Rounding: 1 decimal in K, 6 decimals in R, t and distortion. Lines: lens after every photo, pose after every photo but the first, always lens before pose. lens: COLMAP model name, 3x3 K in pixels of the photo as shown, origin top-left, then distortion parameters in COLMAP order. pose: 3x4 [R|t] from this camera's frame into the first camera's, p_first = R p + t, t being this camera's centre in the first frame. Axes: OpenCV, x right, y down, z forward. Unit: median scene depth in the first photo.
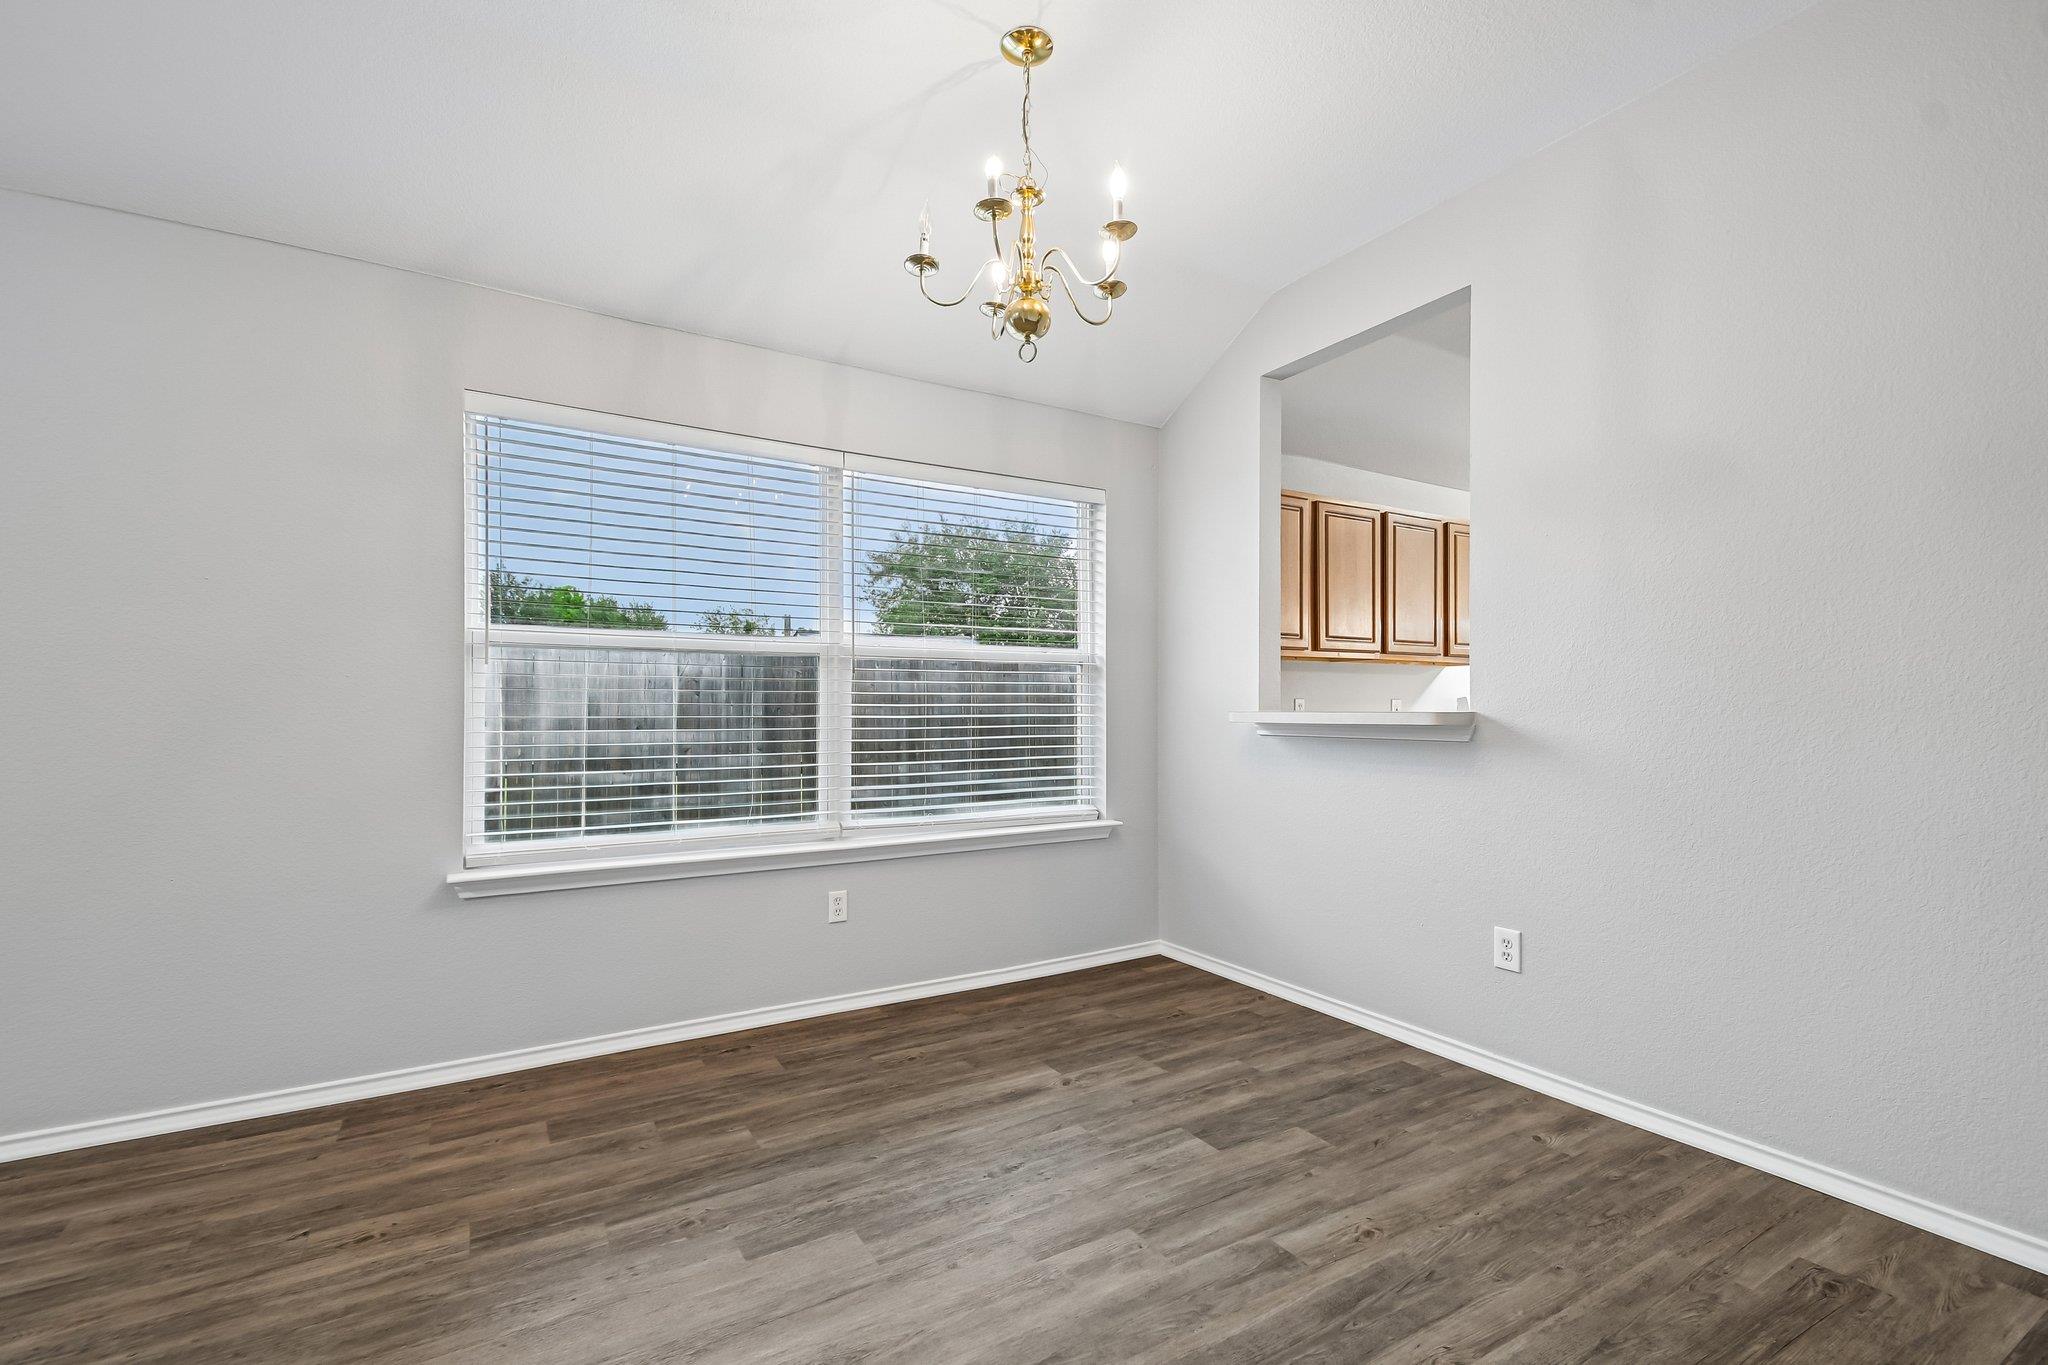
lens RADIAL K [[908.2, 0, 1017.3], [0, 908.2, 712.4], [0, 0, 1]] dist [0.027501, -0.009861]
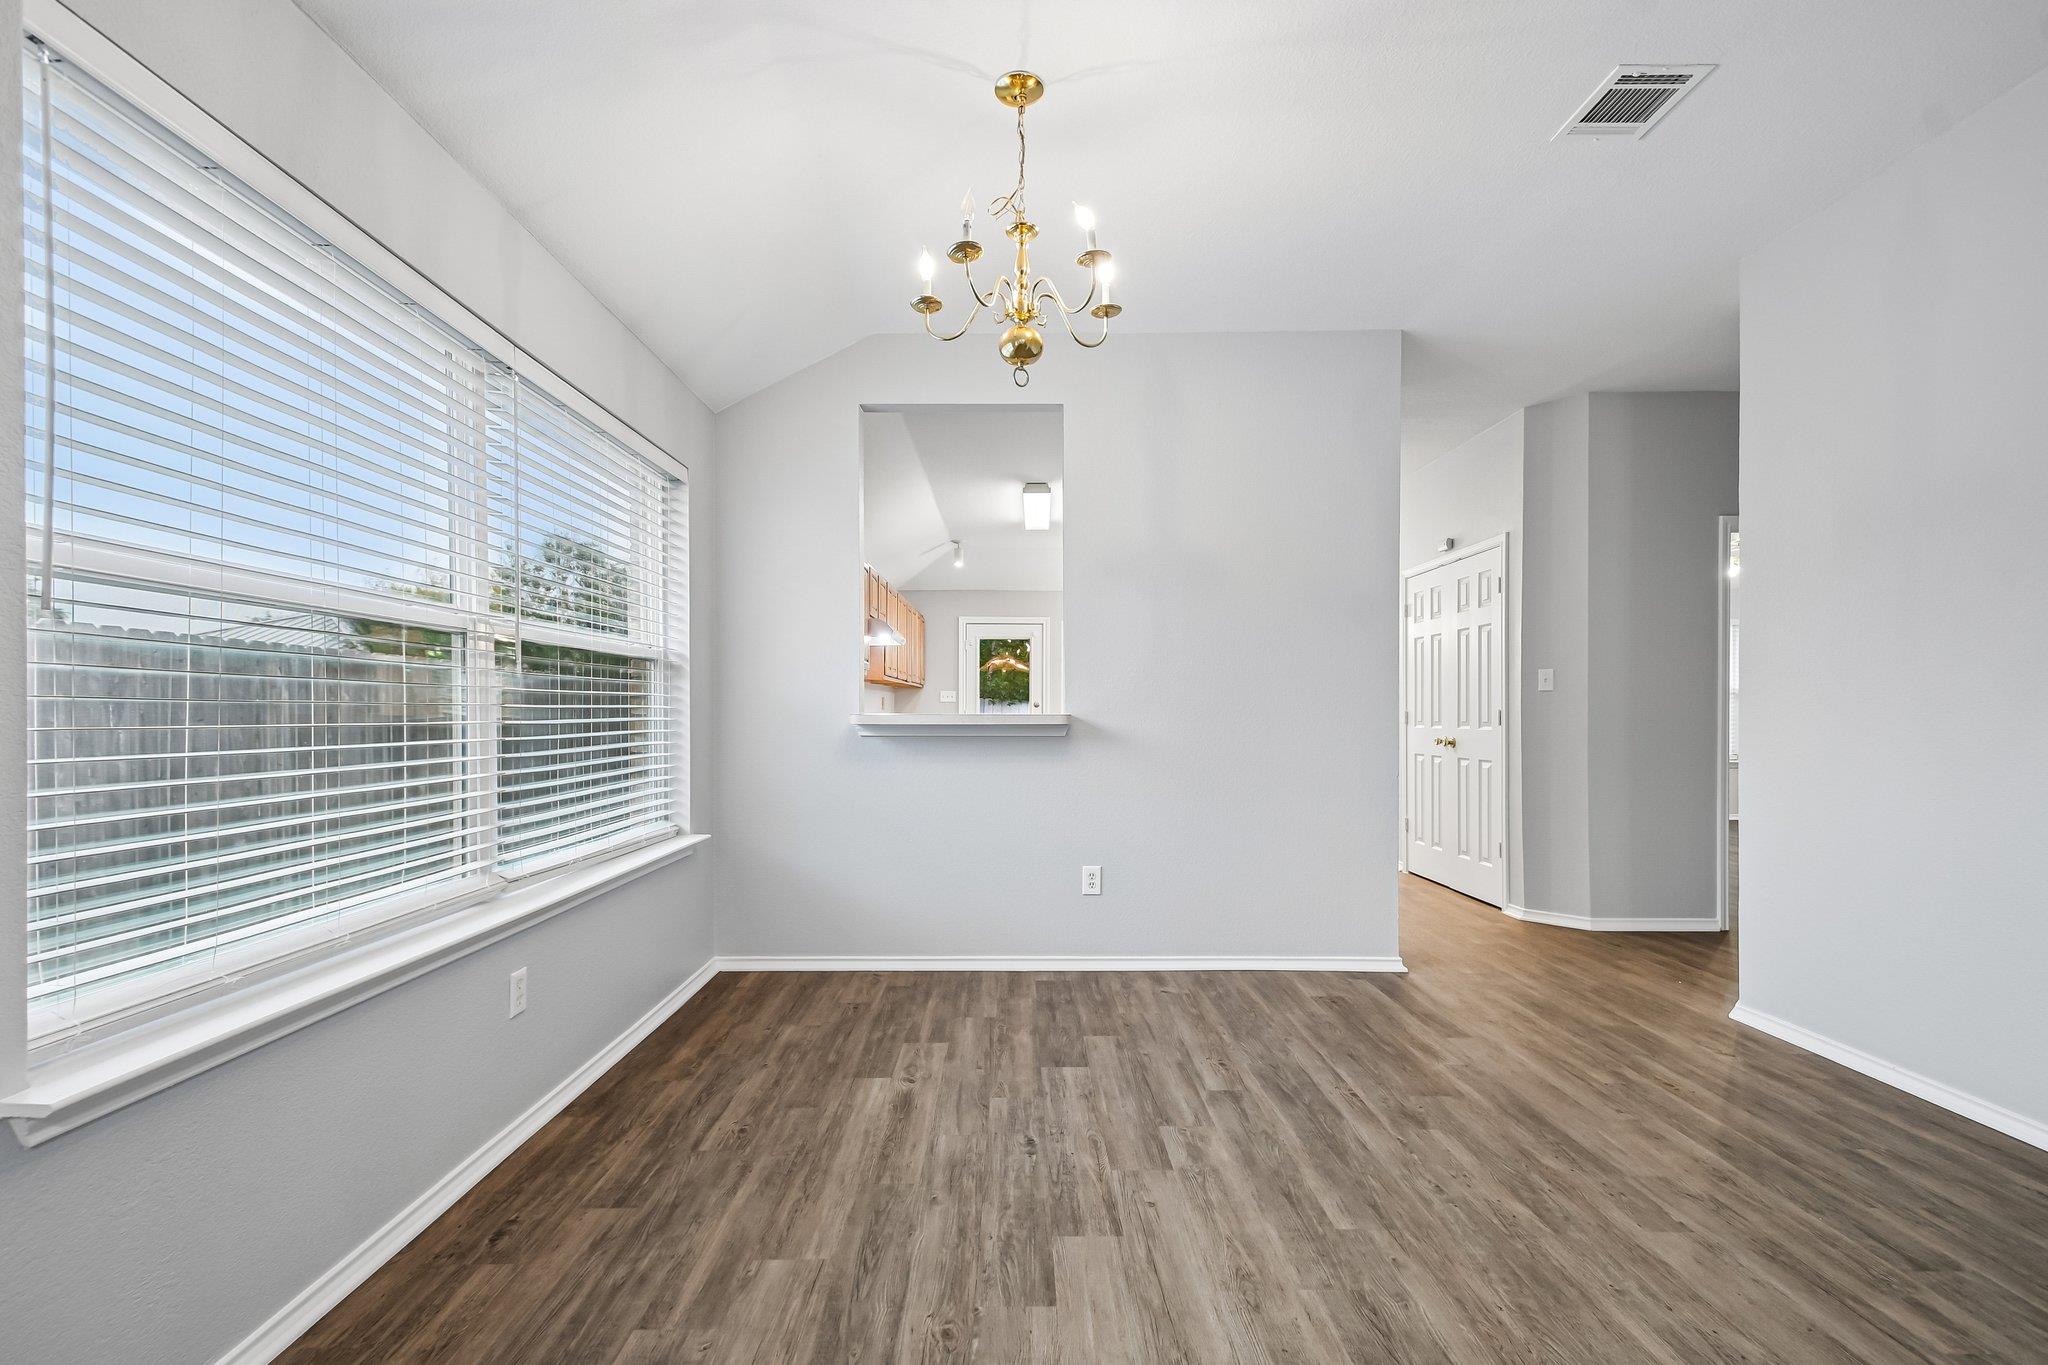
lens RADIAL K [[904.7, 0, 1020.3], [0, 904.7, 721.8], [0, 0, 1]] dist [0.026474, -0.013673]
pose [[0.507147, -0.007991, 0.861823, -0.747731], [0.002656, 0.999967, 0.007709, -0.000267], [-0.861856, -0.001620, 0.507151, 0.381902]]
